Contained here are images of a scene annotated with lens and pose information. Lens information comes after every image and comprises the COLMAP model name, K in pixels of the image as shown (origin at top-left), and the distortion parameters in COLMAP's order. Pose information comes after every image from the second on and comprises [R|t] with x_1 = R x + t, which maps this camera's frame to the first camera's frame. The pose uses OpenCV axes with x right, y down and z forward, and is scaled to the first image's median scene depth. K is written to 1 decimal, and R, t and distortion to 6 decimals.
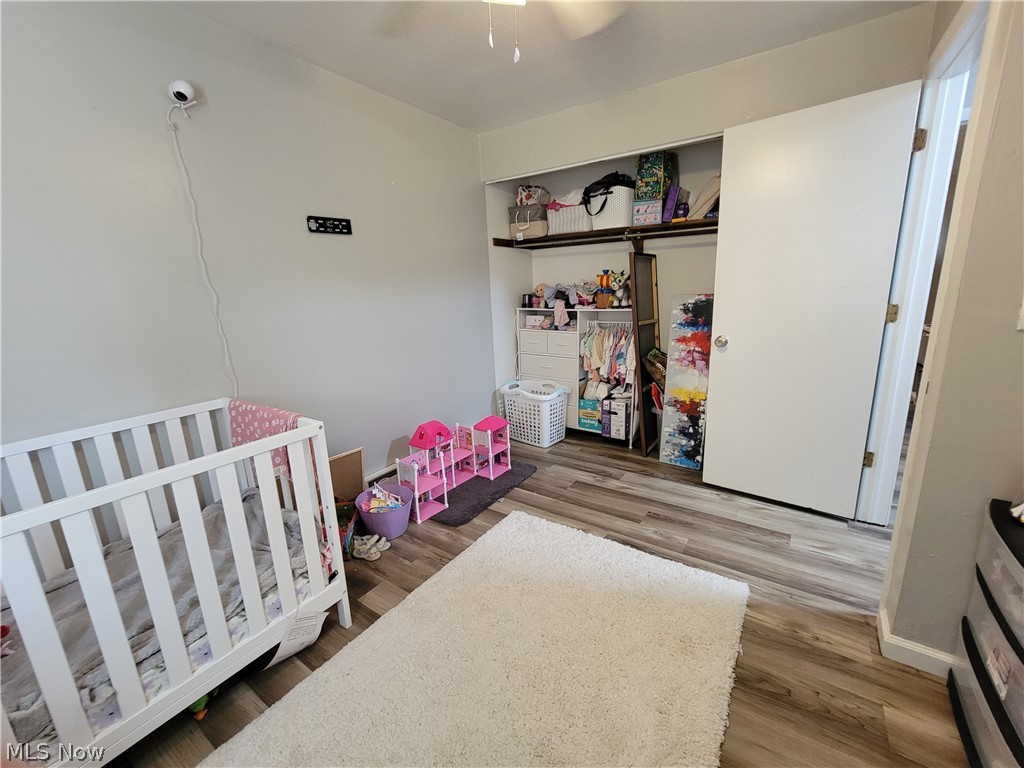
lens RADIAL K [[418.9, 0, 514.5], [0, 418.9, 384.6], [0, 0, 1]] dist [-0.007594, 0.001209]
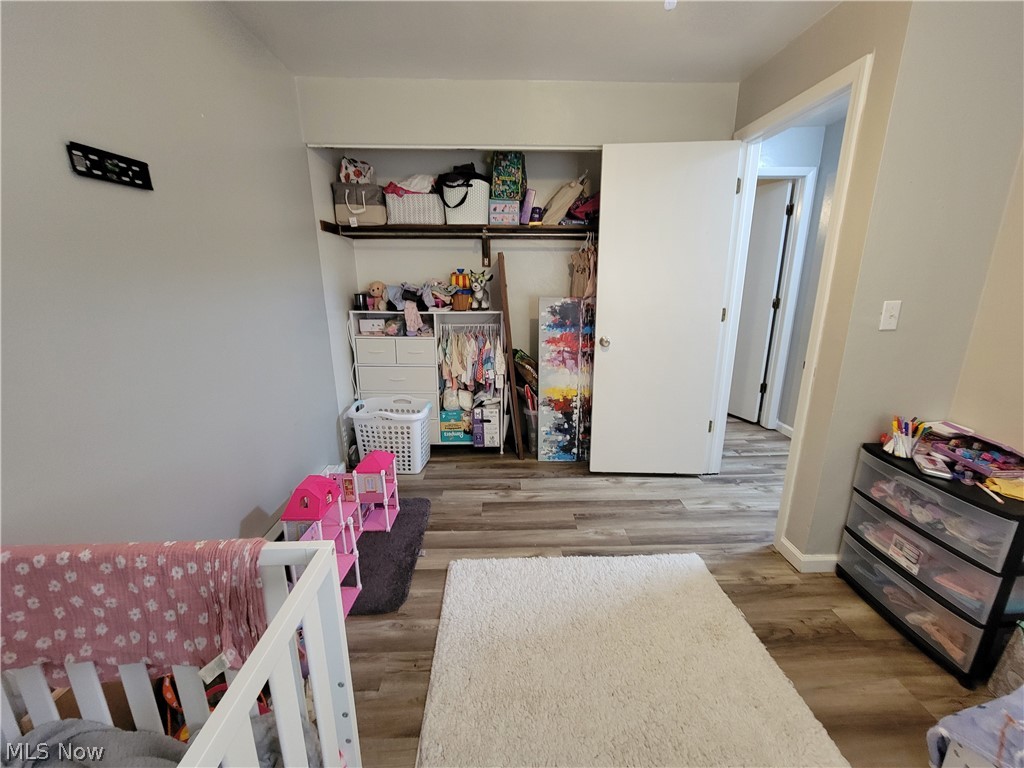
lens RADIAL K [[418.9, 0, 511.7], [0, 418.9, 385.0], [0, 0, 1]] dist [-0.007594, 0.001209]
pose [[0.805993, -0.115569, 0.580534, -0.292517], [0.108583, 0.992979, 0.046924, -0.057840], [-0.581881, 0.025216, 0.812883, 0.216707]]
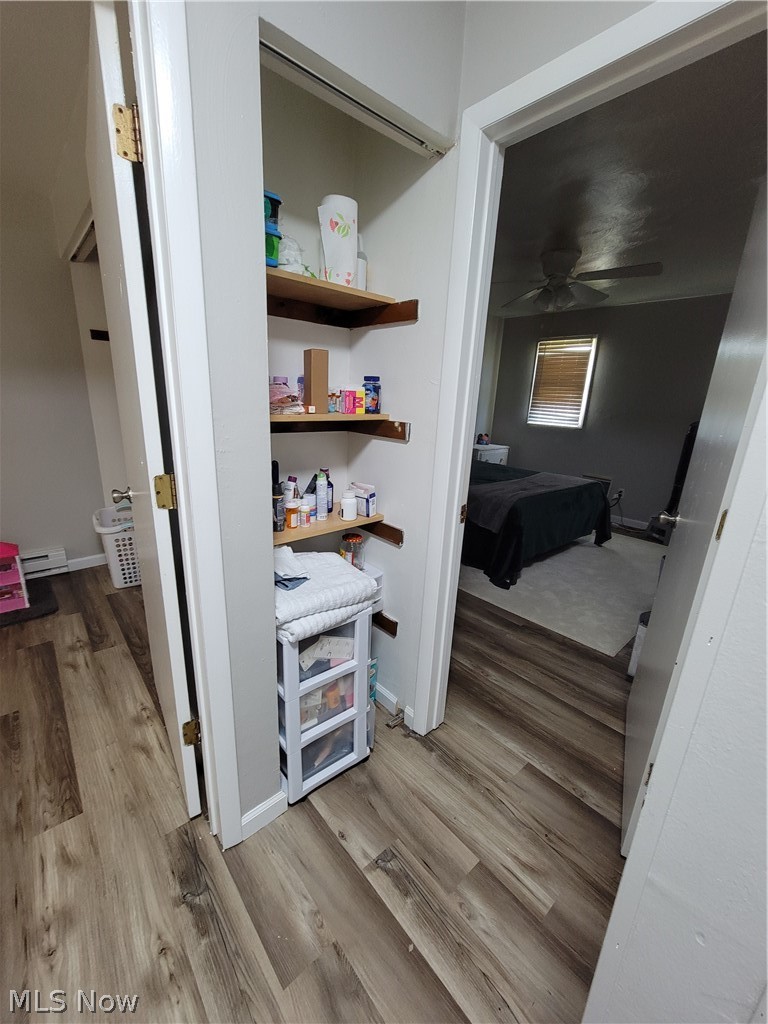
lens RADIAL K [[418.9, 0, 385.8], [0, 418.9, 512.6], [0, 0, 1]] dist [-0.007594, 0.001209]
pose [[0.965188, 0.145213, -0.217543, 0.870591], [-0.137964, 0.989262, 0.048232, -0.130633], [0.222211, -0.016540, 0.974858, 0.374262]]
